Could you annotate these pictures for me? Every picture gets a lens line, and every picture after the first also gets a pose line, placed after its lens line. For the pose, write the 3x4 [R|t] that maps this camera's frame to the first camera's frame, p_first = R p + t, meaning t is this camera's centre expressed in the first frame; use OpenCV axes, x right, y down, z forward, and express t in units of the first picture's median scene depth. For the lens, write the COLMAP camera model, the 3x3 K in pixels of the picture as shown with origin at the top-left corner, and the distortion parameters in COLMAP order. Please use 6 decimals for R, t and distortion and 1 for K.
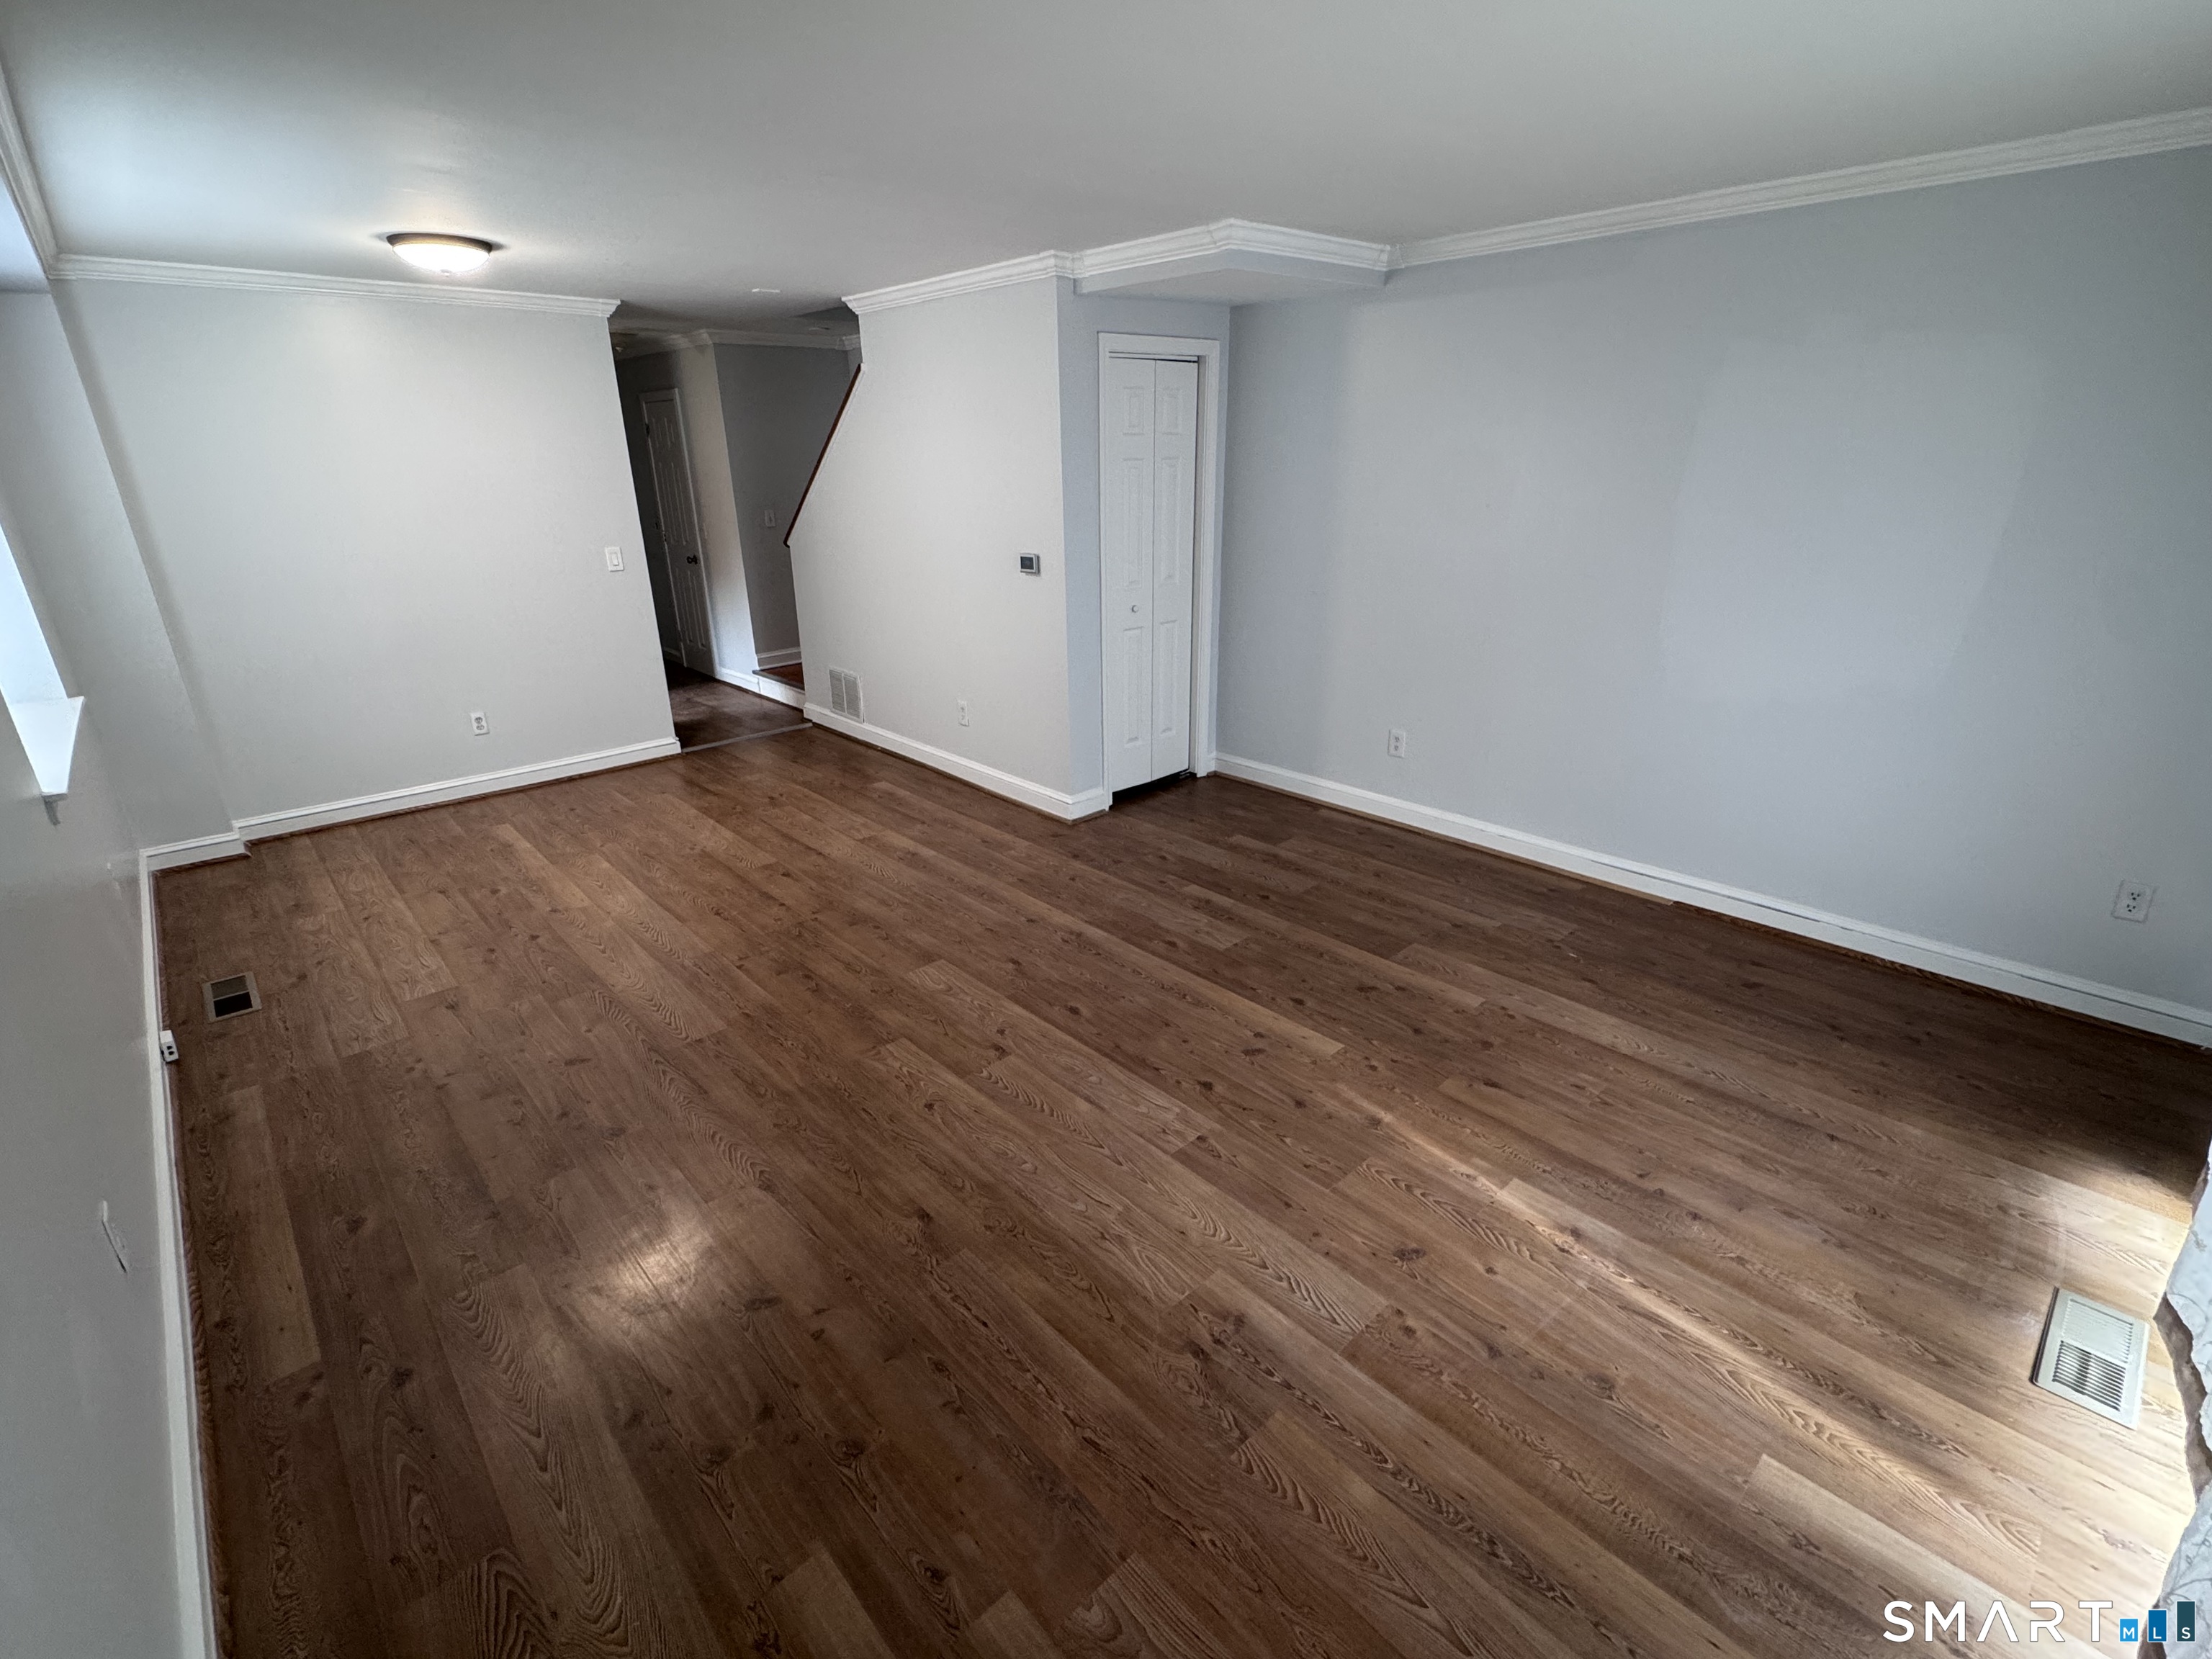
lens RADIAL K [[1014.1, 0, 1108.0], [0, 1014.1, 824.0], [0, 0, 1]] dist [-0.000593, 0.000132]
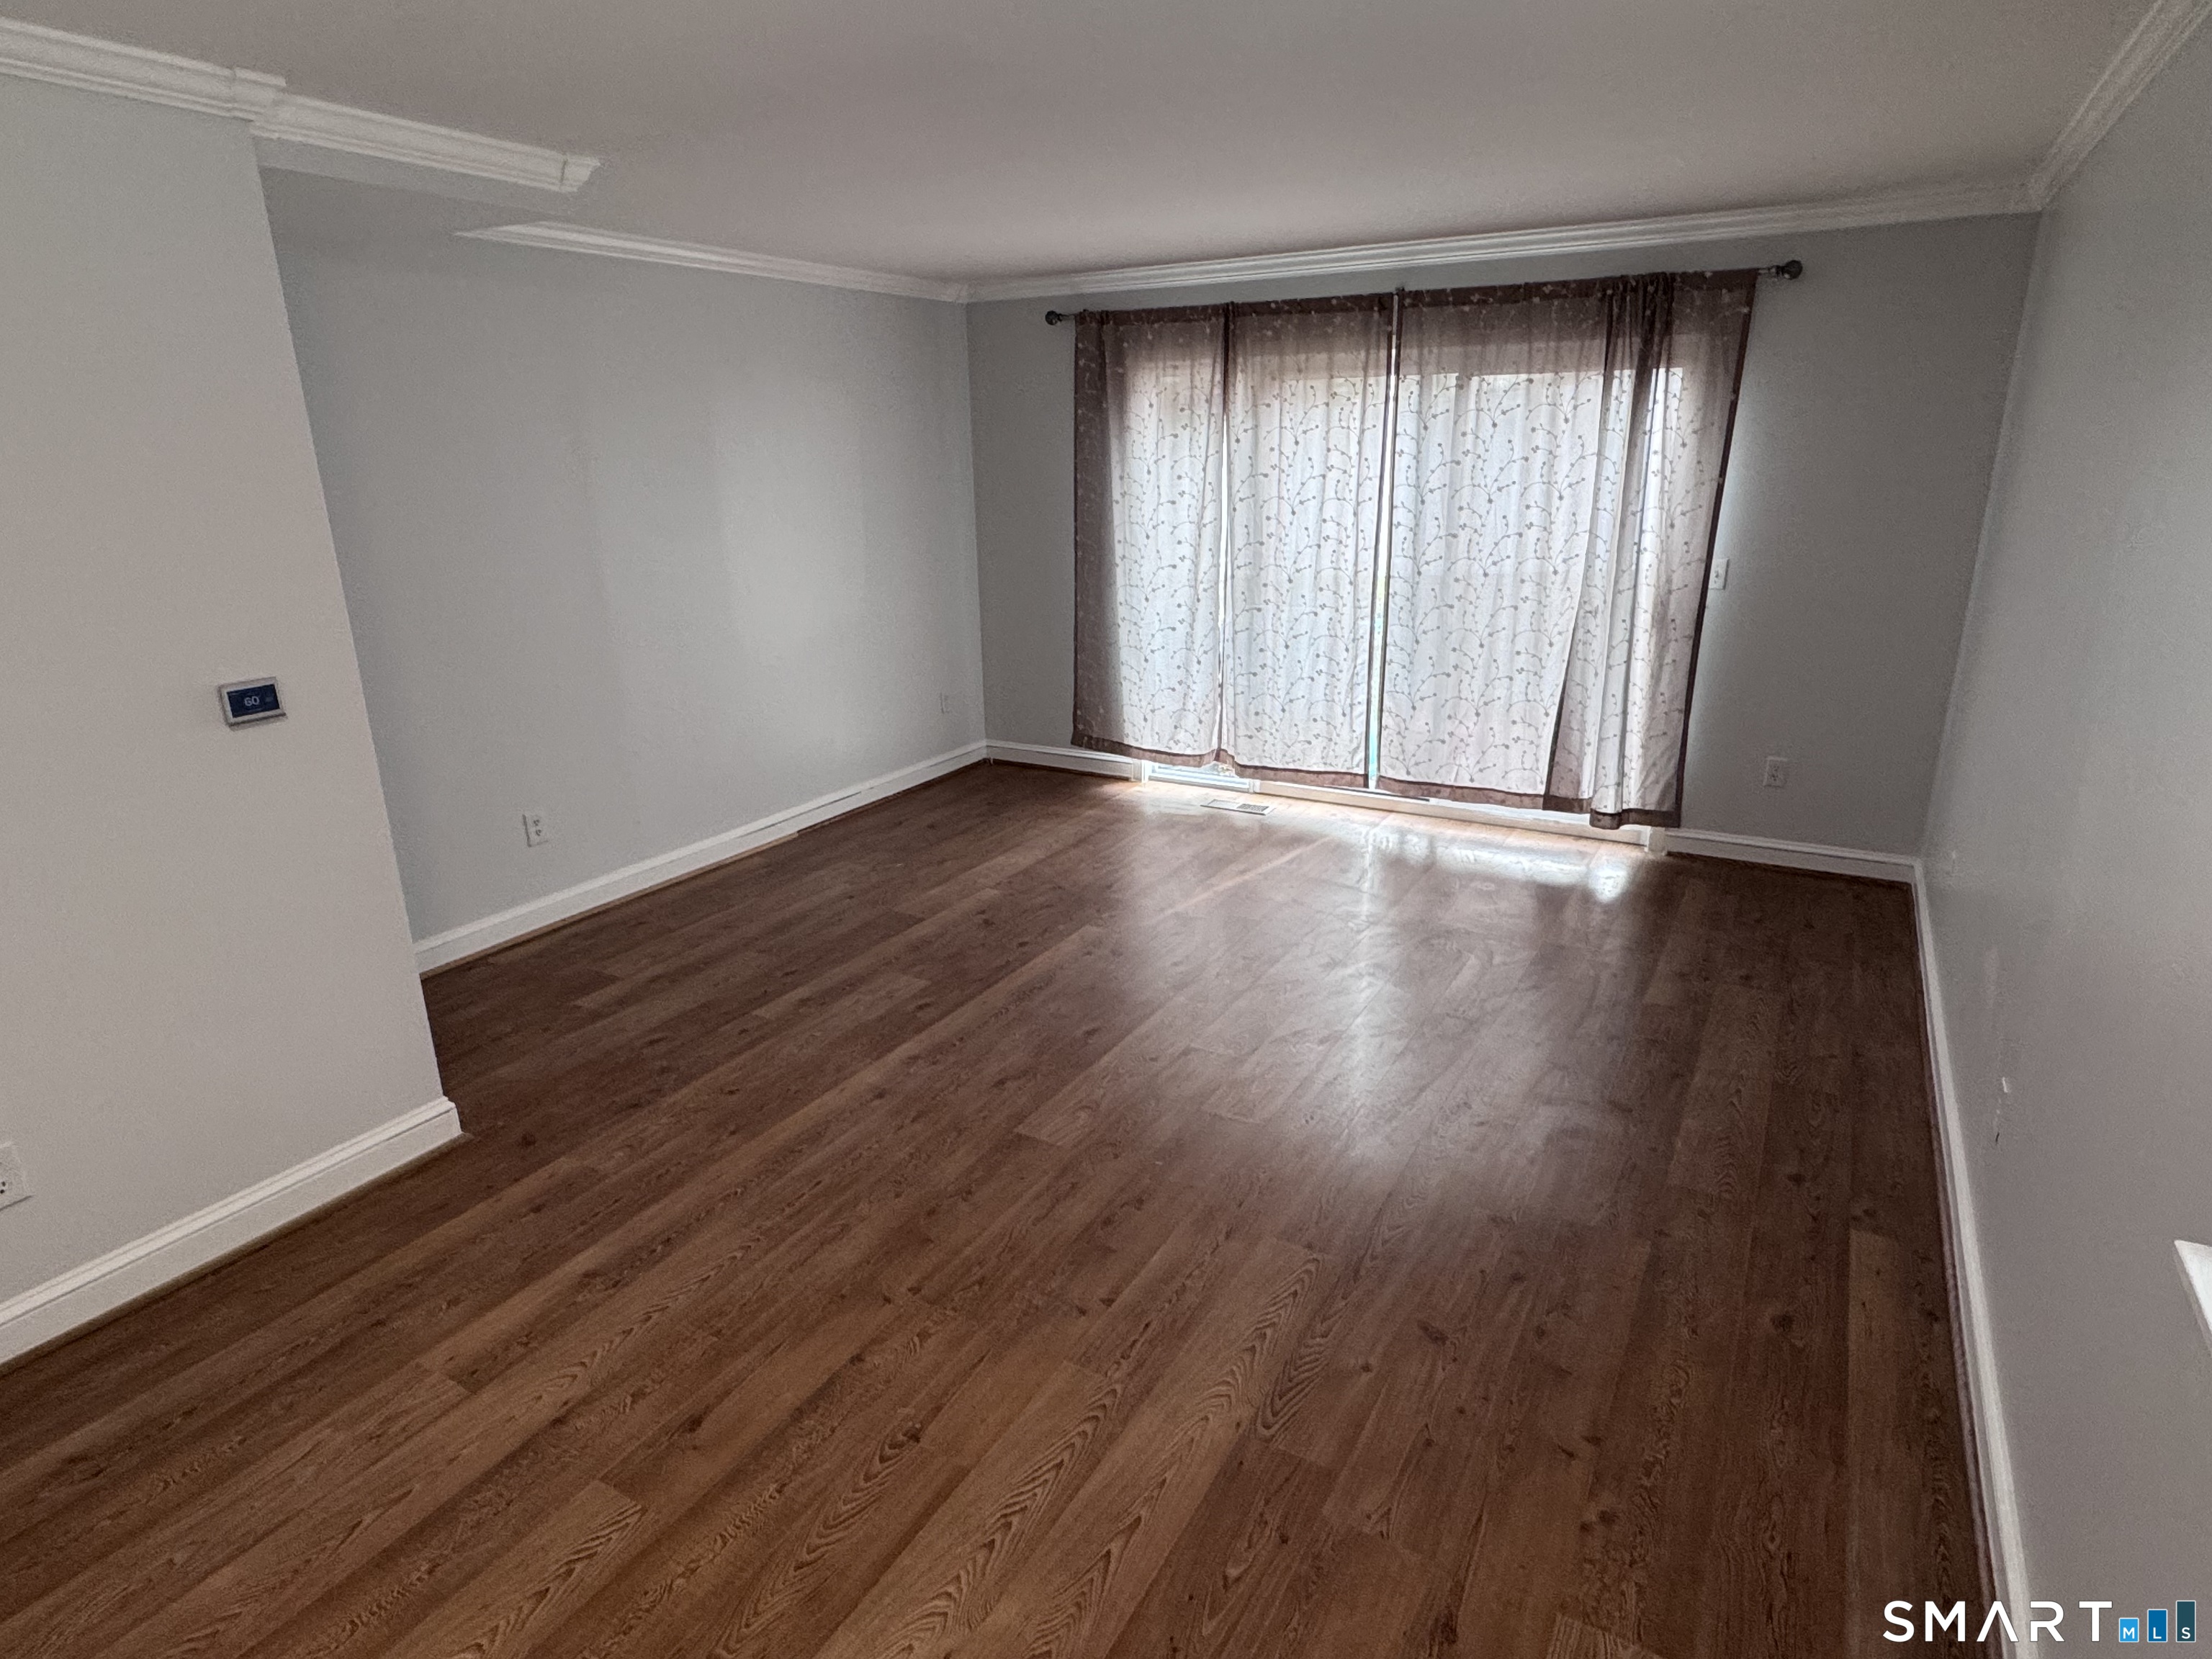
lens RADIAL K [[1229.4, 0, 1097.0], [0, 1229.4, 831.5], [0, 0, 1]] dist [-0.001932, -0.000003]
pose [[-0.290303, -0.270859, 0.917801, -0.834835], [0.354389, 0.860480, 0.366037, -0.316381], [-0.888894, 0.431520, -0.153810, 0.885600]]
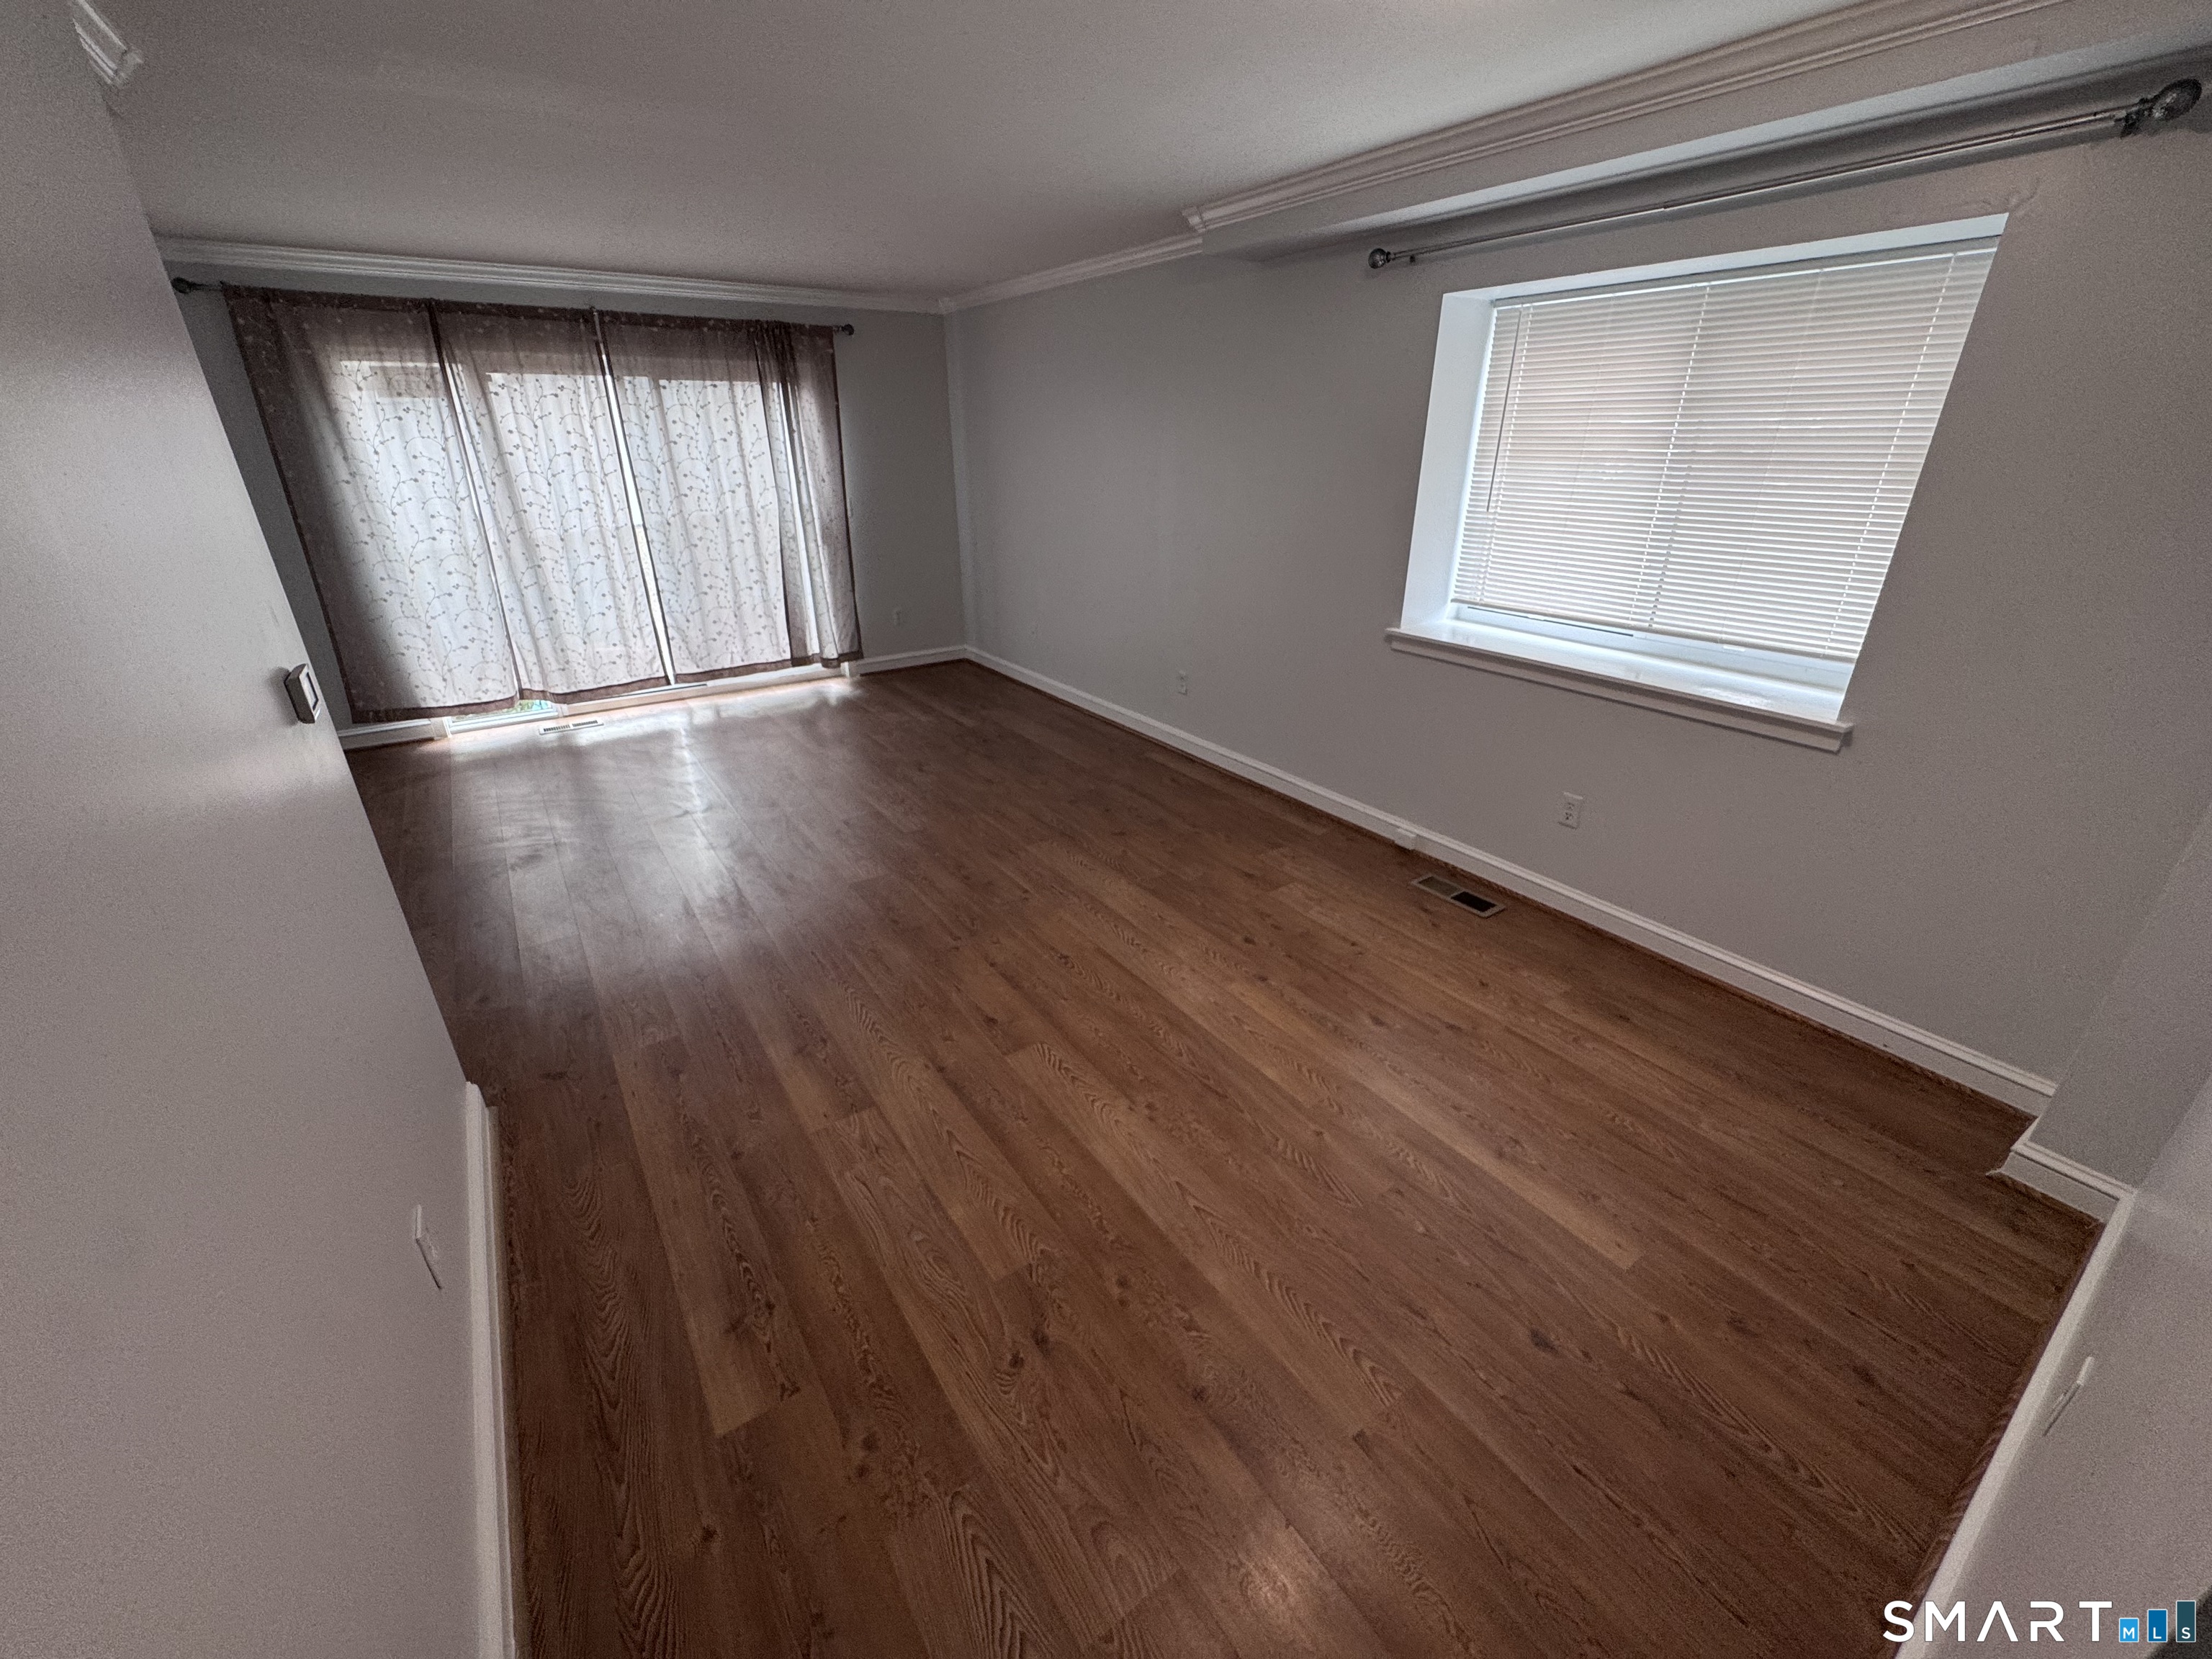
lens RADIAL K [[881.4, 0, 1105.2], [0, 881.4, 822.9], [0, 0, 1]] dist [-0.002493, -0.000477]
pose [[-0.989047, -0.043249, 0.141119, -0.515342], [0.067770, 0.716299, 0.694495, -0.509606], [-0.131120, 0.696452, -0.705523, 1.432660]]
